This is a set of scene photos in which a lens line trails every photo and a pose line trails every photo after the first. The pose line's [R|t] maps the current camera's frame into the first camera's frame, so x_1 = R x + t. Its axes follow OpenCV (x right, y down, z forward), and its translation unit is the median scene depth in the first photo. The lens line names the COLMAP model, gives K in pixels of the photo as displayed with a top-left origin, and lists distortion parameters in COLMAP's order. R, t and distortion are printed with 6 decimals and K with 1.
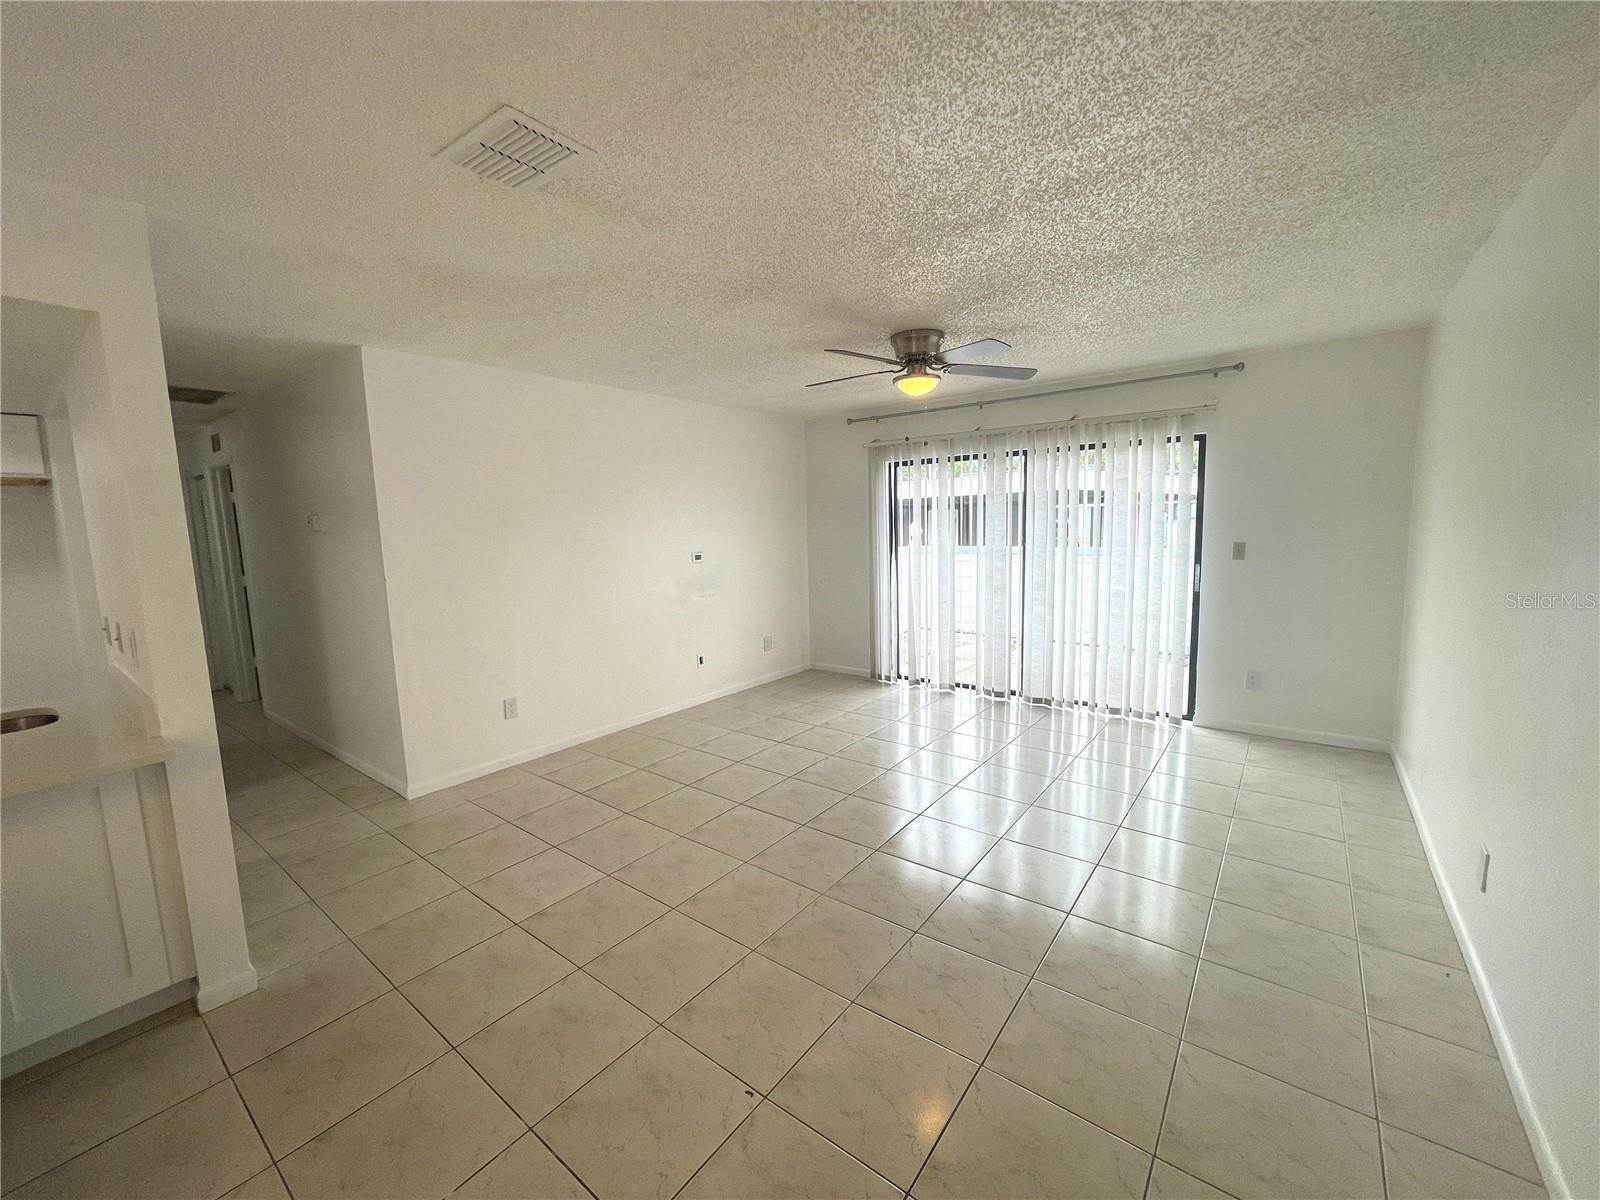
lens RADIAL K [[642.1, 0, 800.0], [0, 642.1, 600.0], [0, 0, 1]] dist [-0.000864, -0.000056]
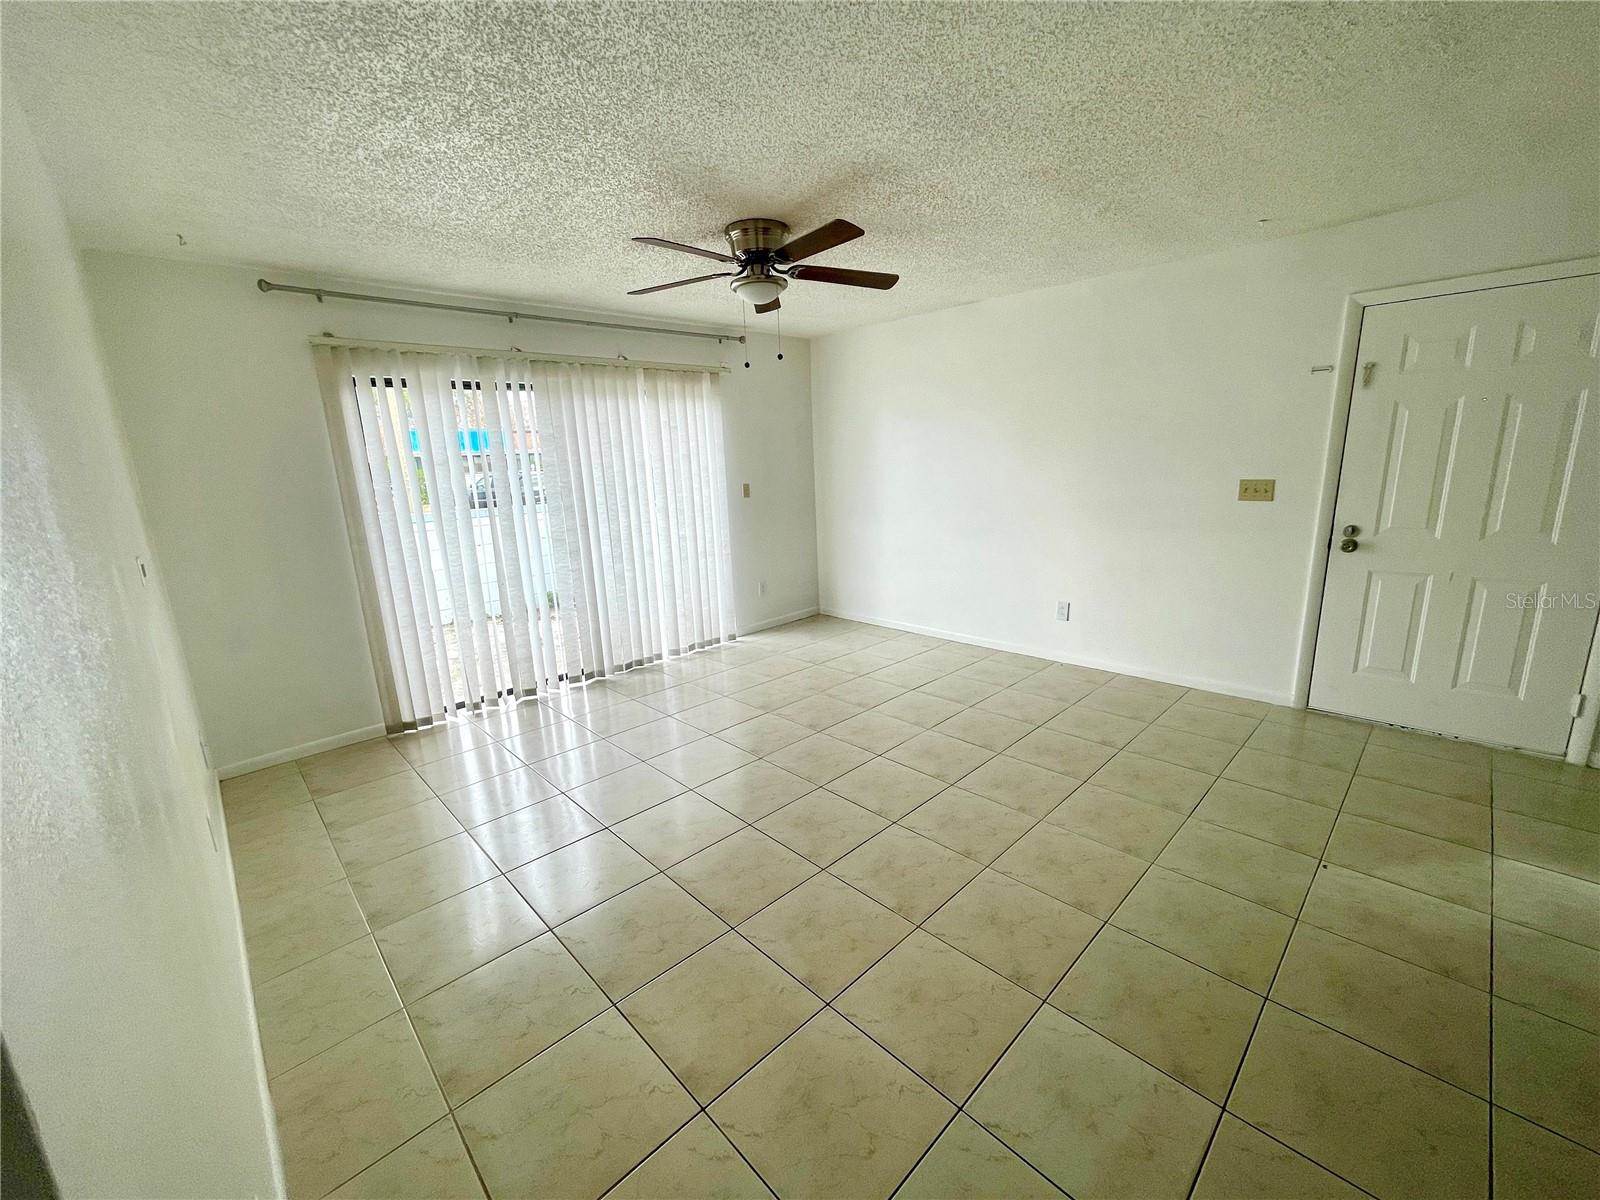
lens RADIAL K [[652.9, 0, 800.0], [0, 652.9, 600.0], [0, 0, 1]] dist [0.016806, 0.000057]
pose [[0.150507, -0.202642, 0.967618, -0.486932], [0.151588, 0.971923, 0.179965, -0.068041], [-0.976918, 0.119593, 0.176999, 0.574551]]
